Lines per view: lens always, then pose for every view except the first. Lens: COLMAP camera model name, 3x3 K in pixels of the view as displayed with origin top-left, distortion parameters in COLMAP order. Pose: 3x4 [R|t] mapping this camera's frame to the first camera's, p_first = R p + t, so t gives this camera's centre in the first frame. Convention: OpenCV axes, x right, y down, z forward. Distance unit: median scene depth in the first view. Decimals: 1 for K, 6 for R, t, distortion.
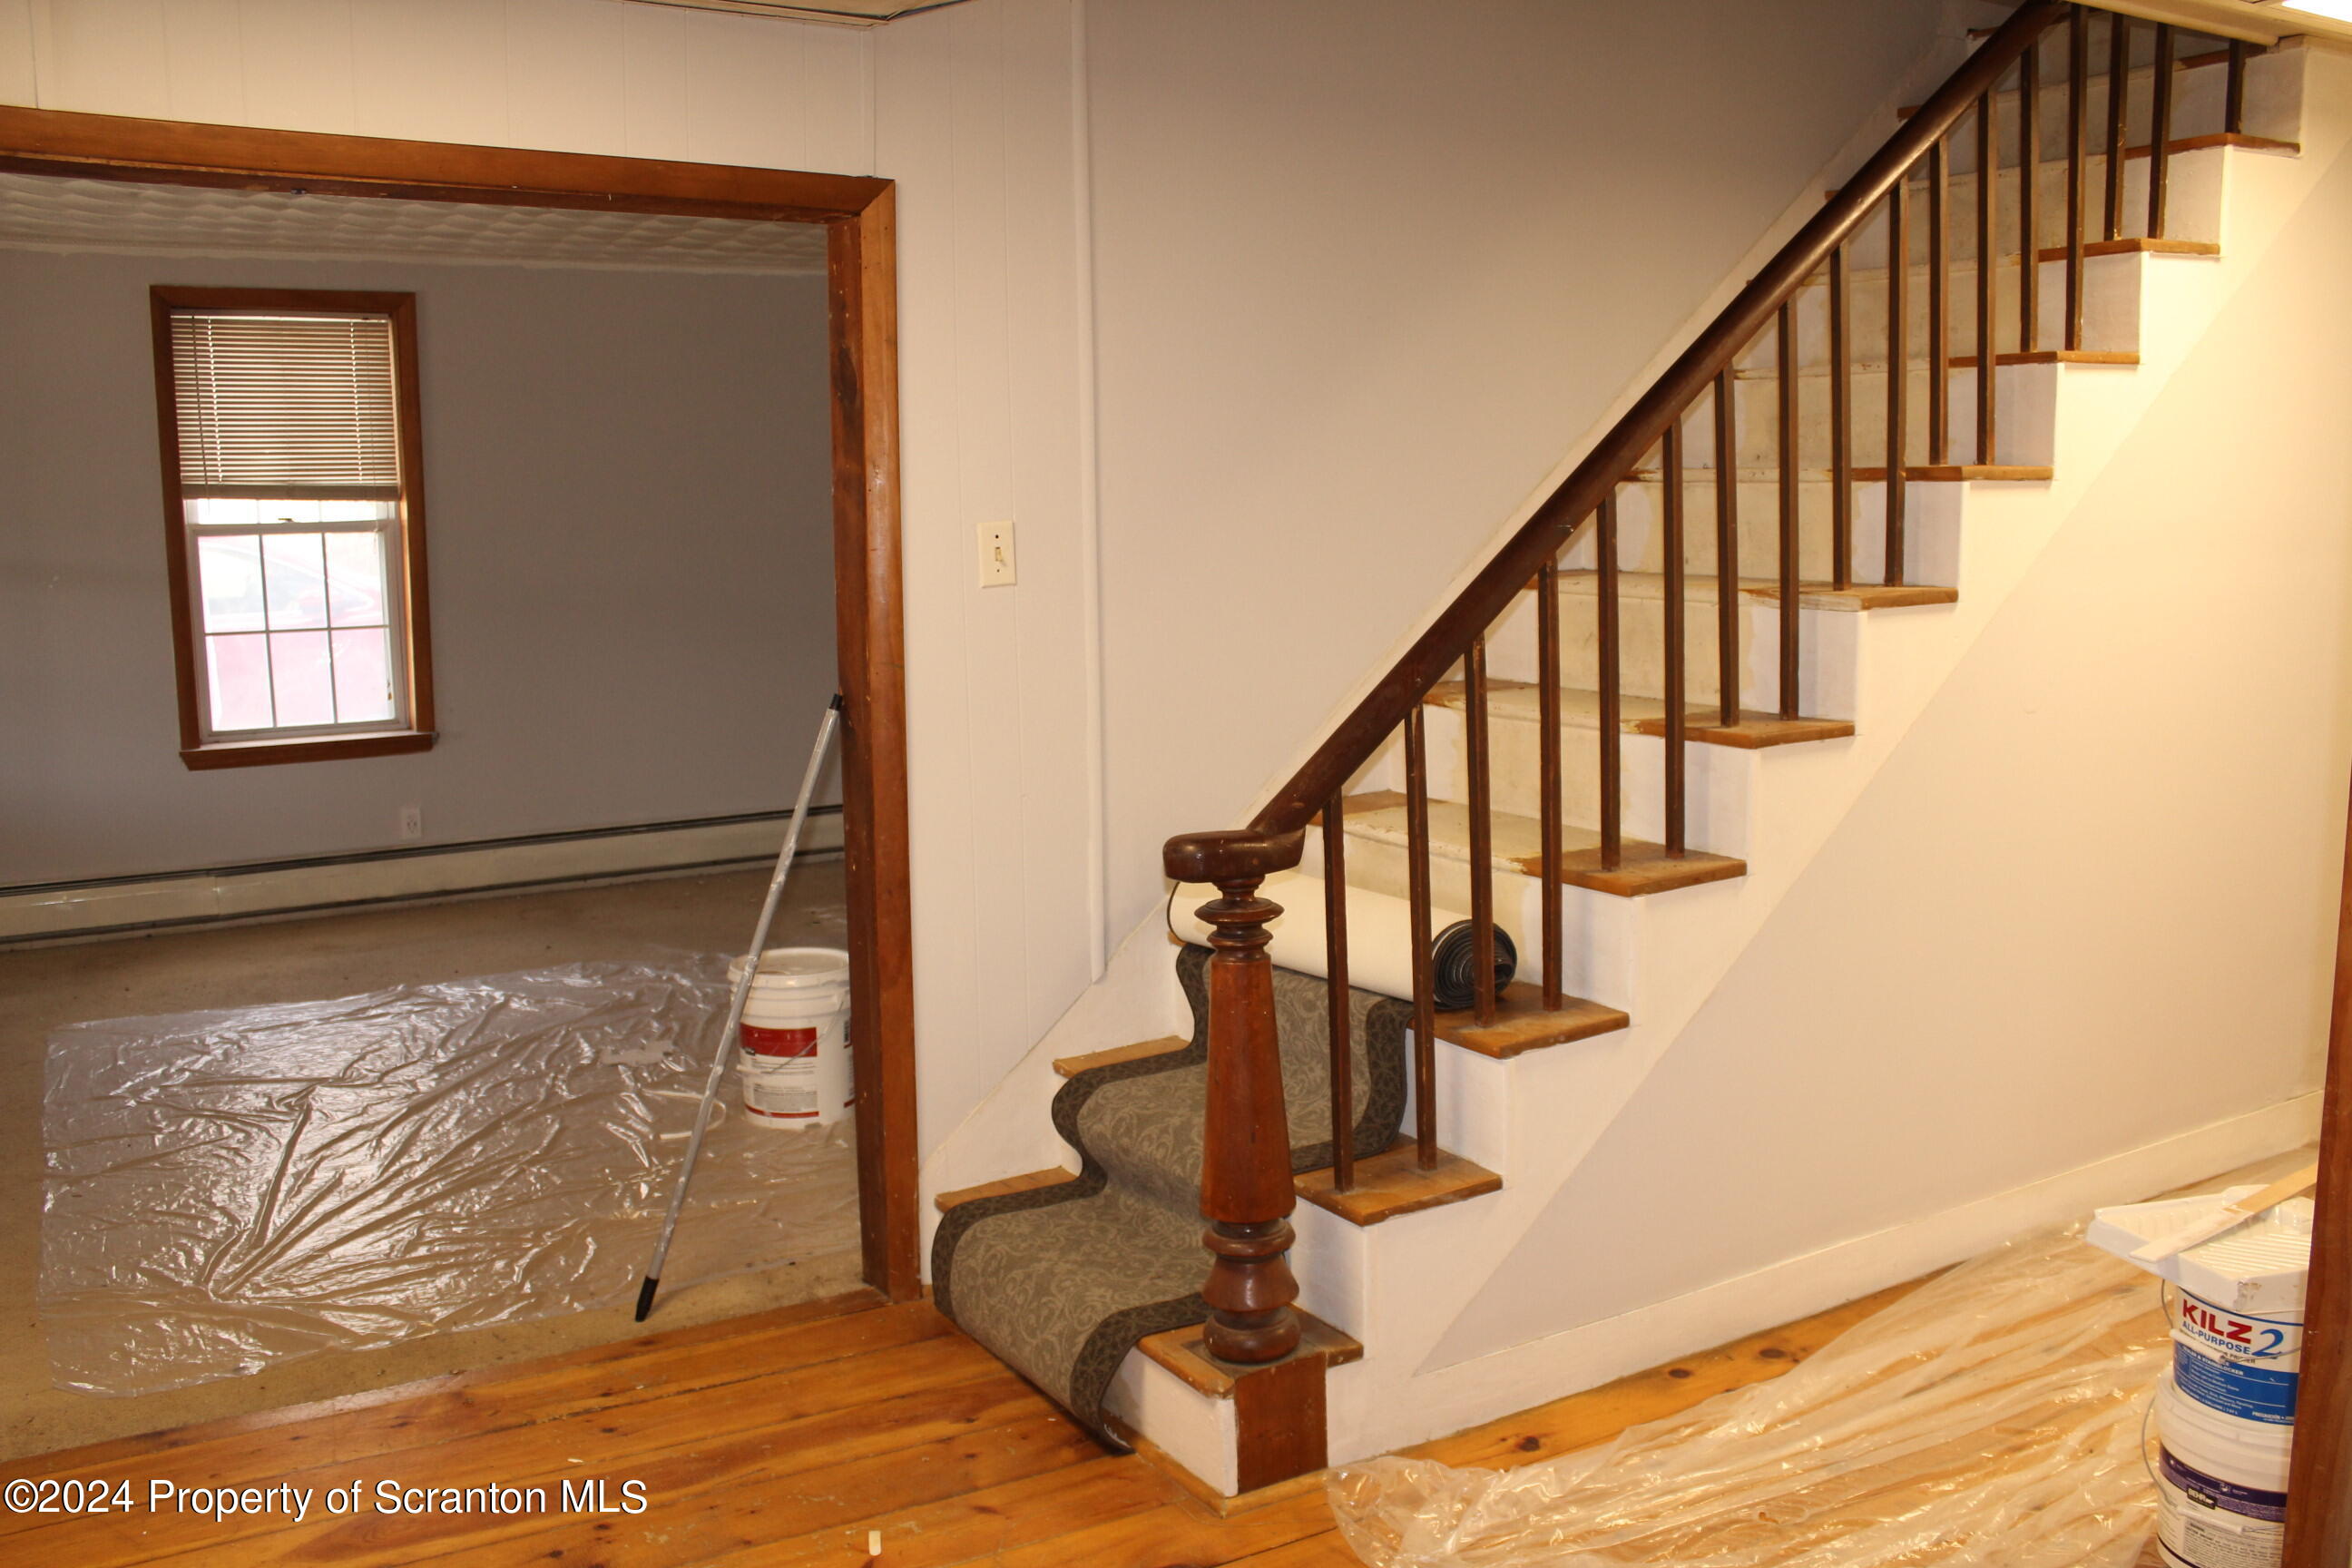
lens RADIAL K [[1959.0, 0, 1176.0], [0, 1959.0, 784.0], [0, 0, 1]] dist [-0.162529, 0.128900]
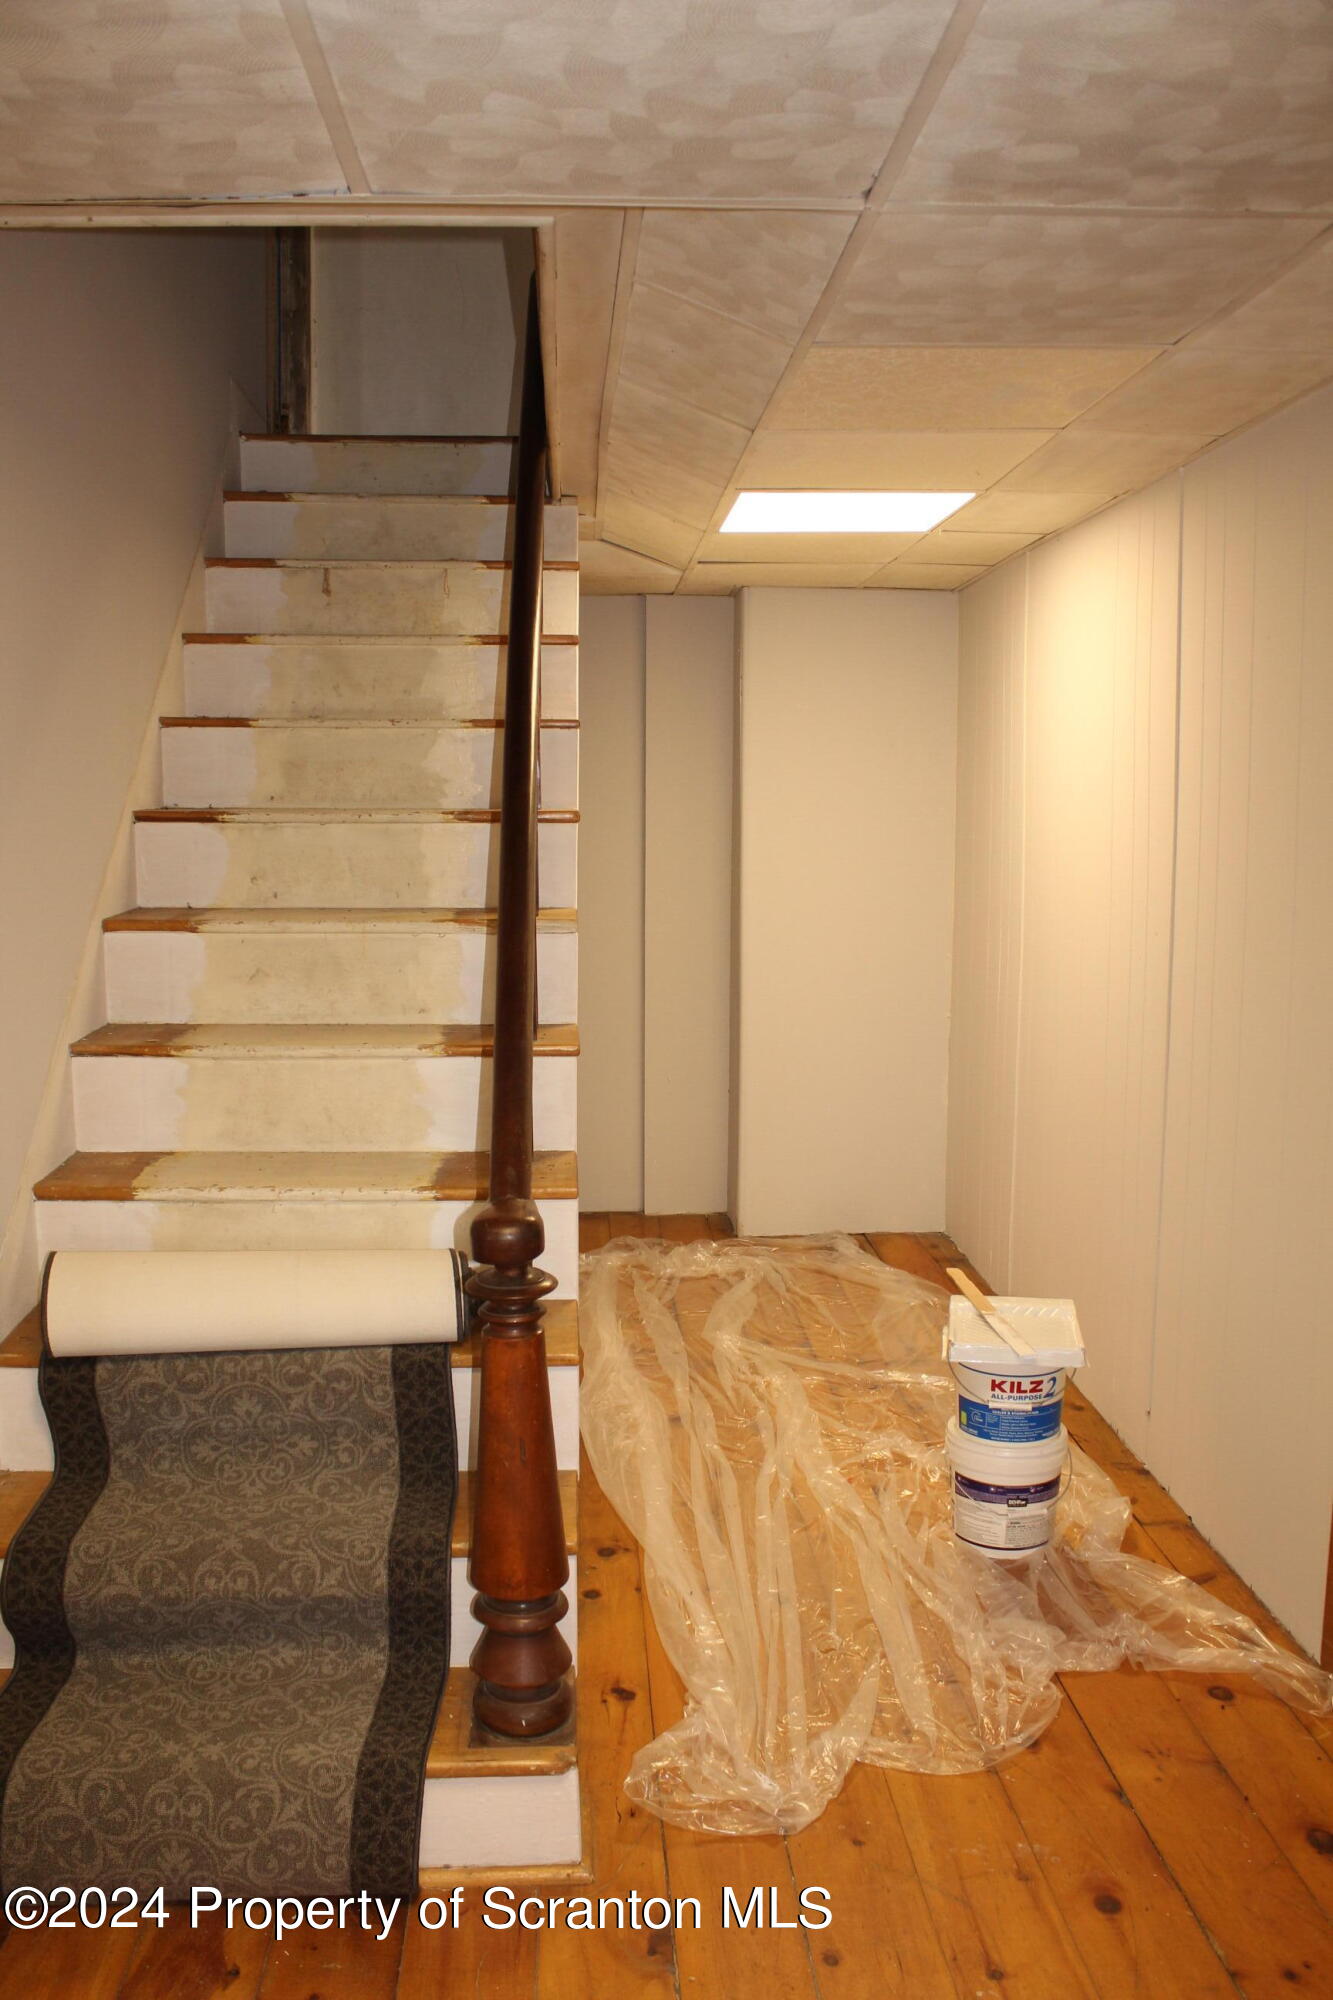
lens RADIAL K [[1665.8, 0, 666.5], [0, 1665.8, 1000.0], [0, 0, 1]] dist [-0.162529, 0.128900]
pose [[0.476284, -0.094359, 0.874214, -0.698436], [0.119727, 0.991925, 0.041835, -0.109957], [-0.871102, 0.084742, 0.483735, 0.571296]]
